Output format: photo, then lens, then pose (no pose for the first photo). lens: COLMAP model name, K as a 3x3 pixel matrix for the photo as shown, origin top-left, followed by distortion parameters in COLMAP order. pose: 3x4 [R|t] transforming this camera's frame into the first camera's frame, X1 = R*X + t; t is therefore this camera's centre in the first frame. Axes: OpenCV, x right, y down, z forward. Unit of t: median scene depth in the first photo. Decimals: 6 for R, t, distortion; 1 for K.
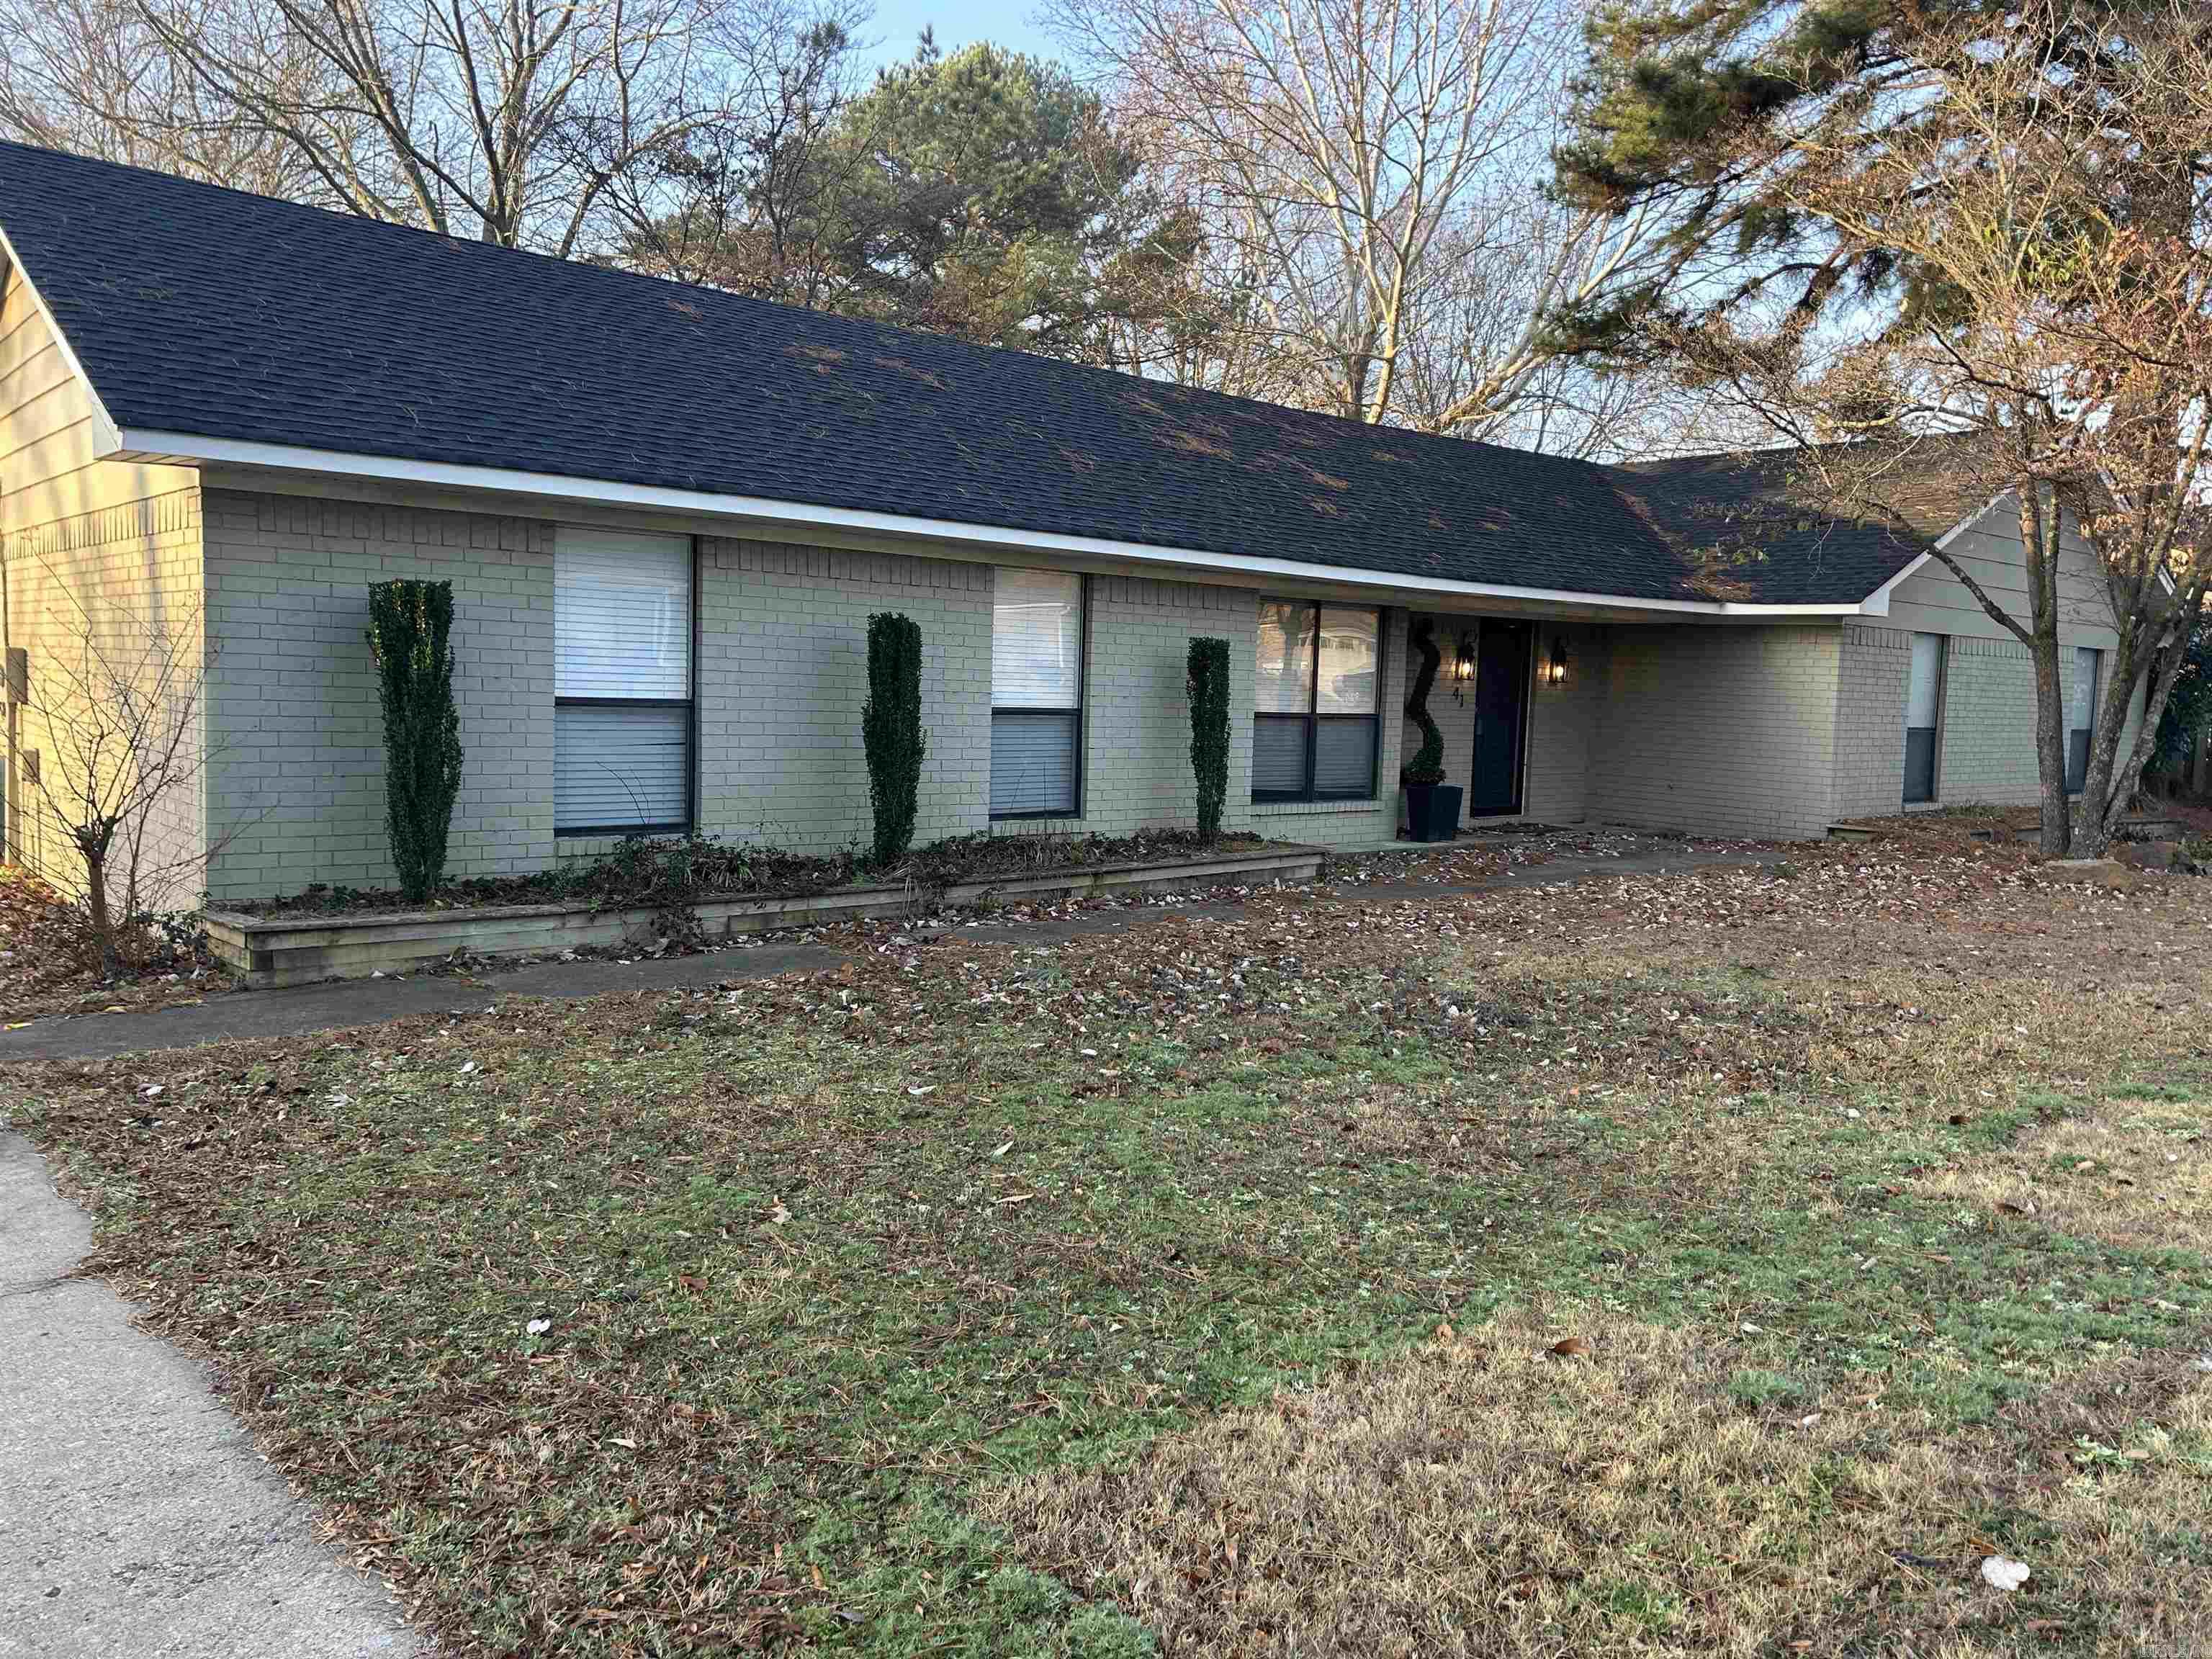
lens RADIAL K [[1656.0, 0, 1108.3], [0, 1656.0, 833.1], [0, 0, 1]] dist [0.043391, -0.056286]
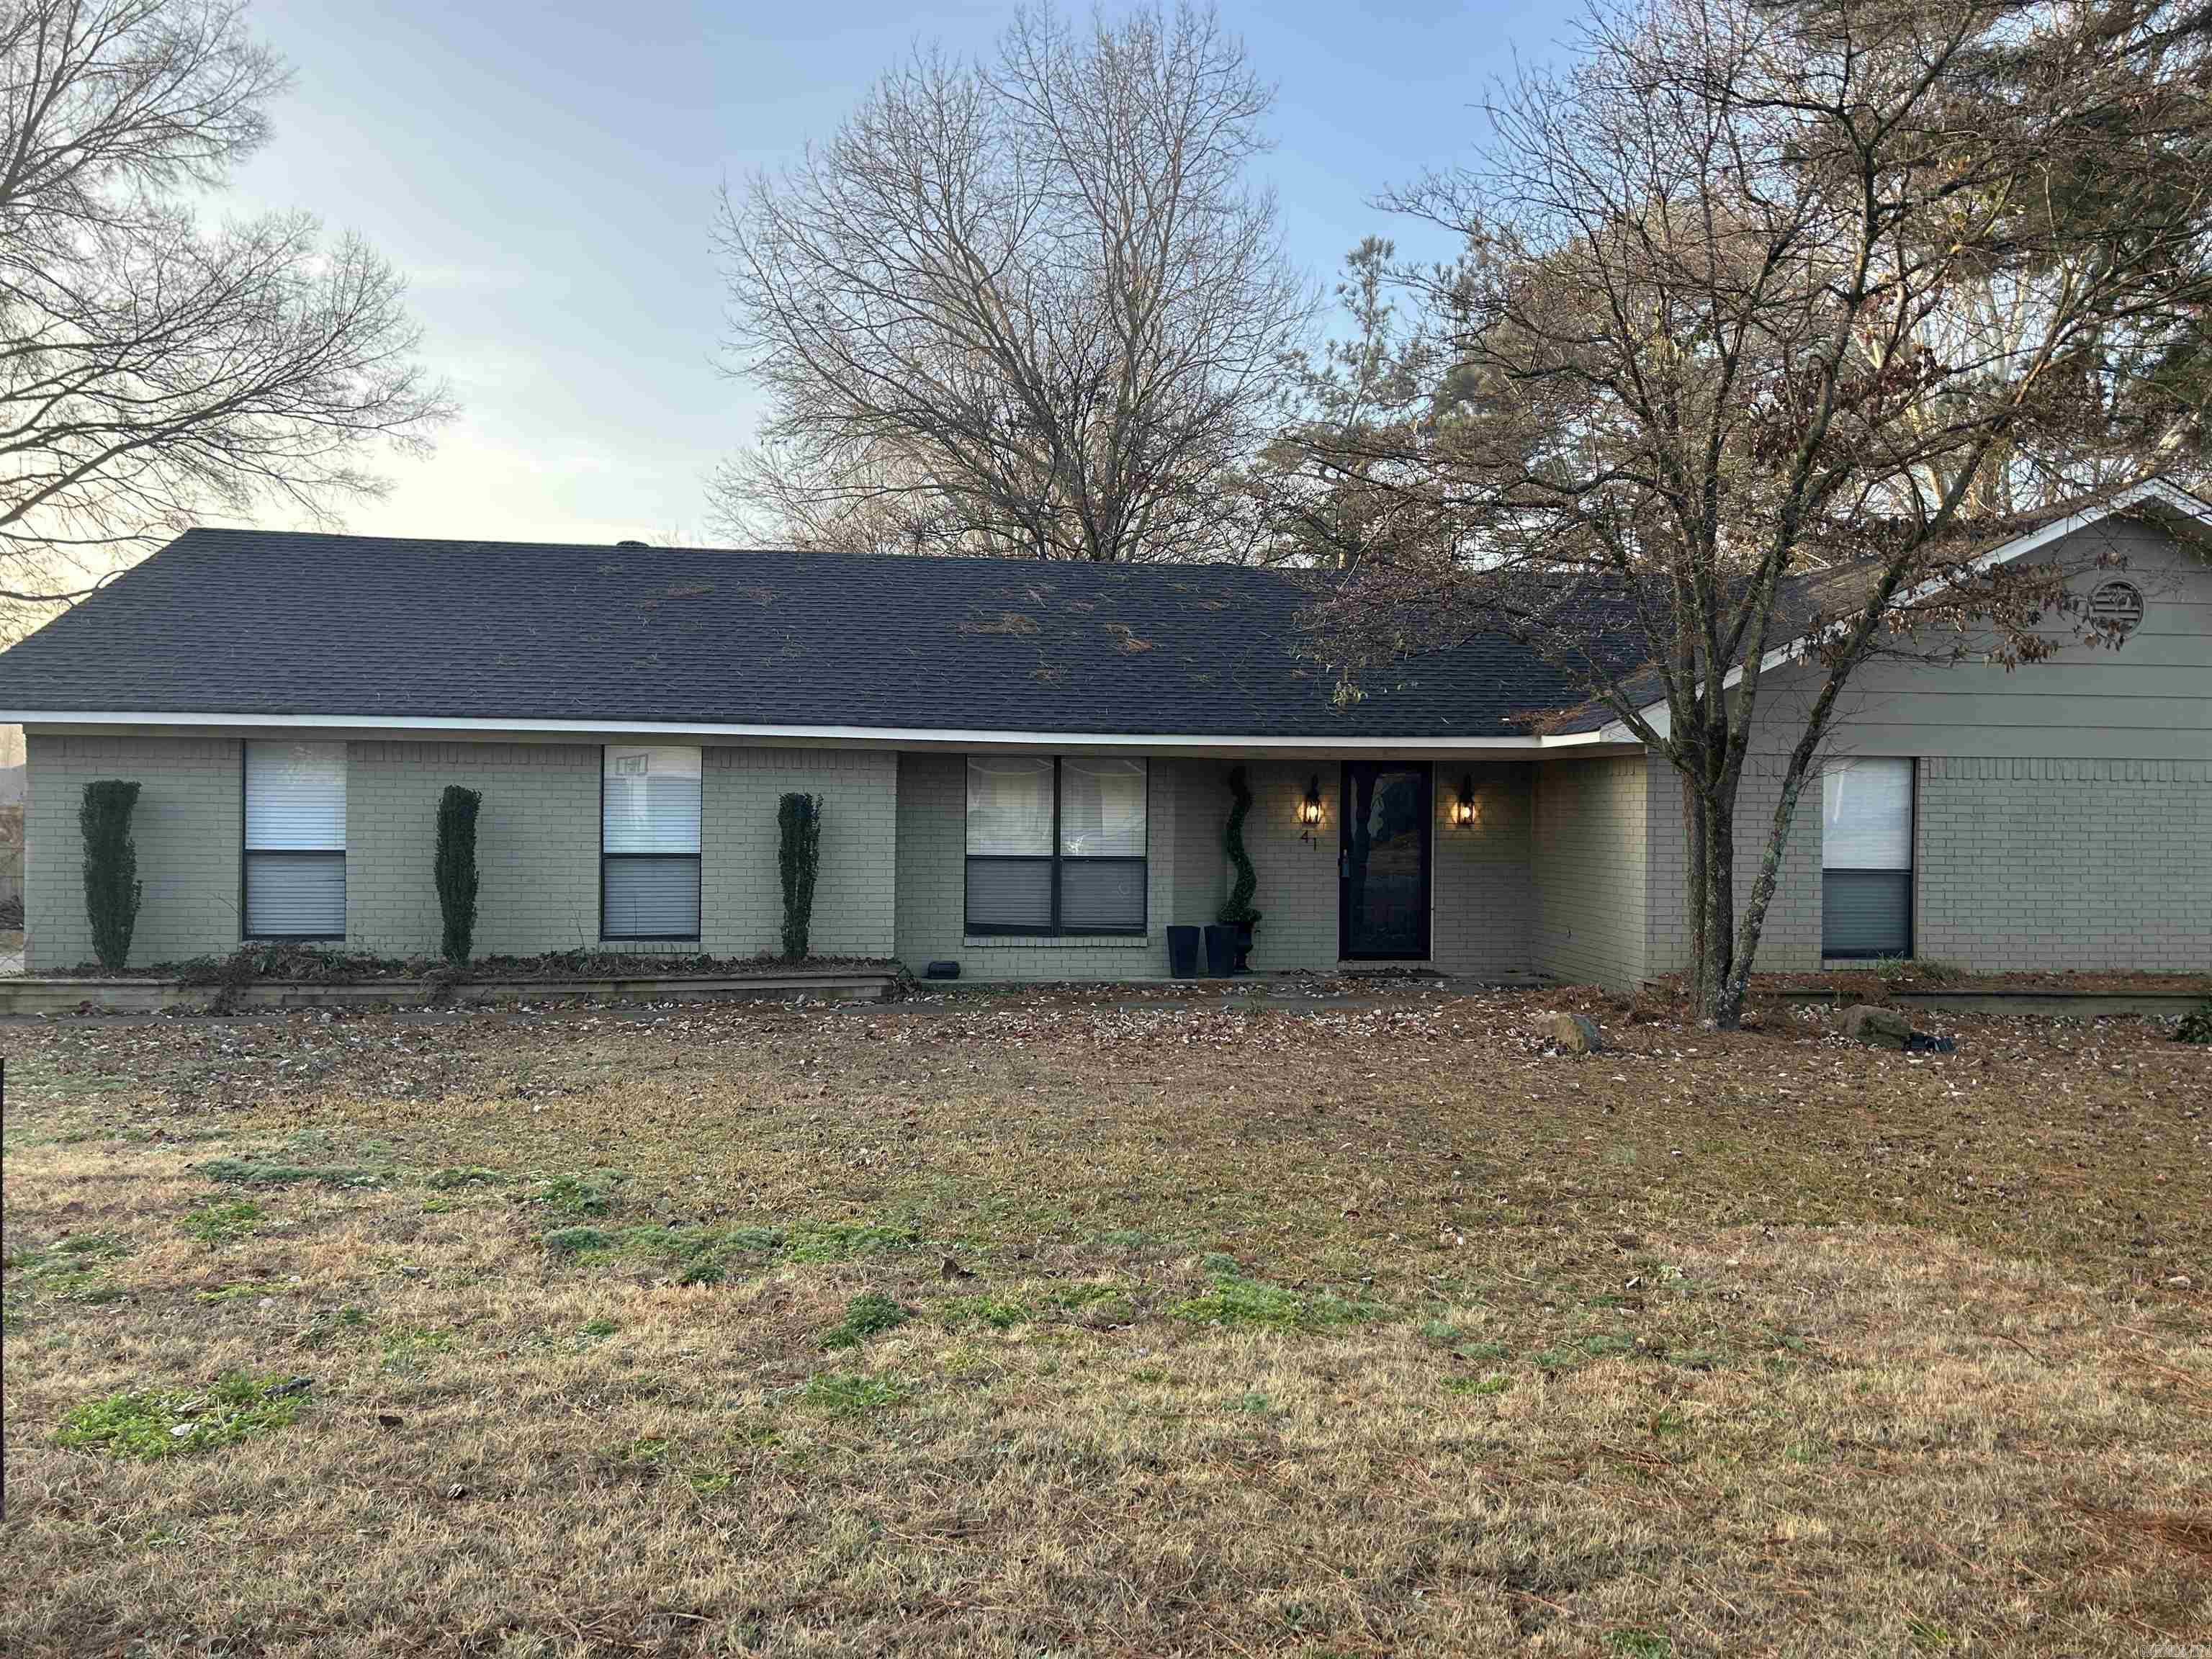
lens RADIAL K [[1656.0, 0, 1108.4], [0, 1656.0, 822.7], [0, 0, 1]] dist [0.043391, -0.056286]
pose [[0.823258, -0.023299, -0.567189, 0.774905], [-0.034291, 0.995292, -0.090657, 0.003872], [0.566631, 0.094083, 0.818583, 0.111840]]
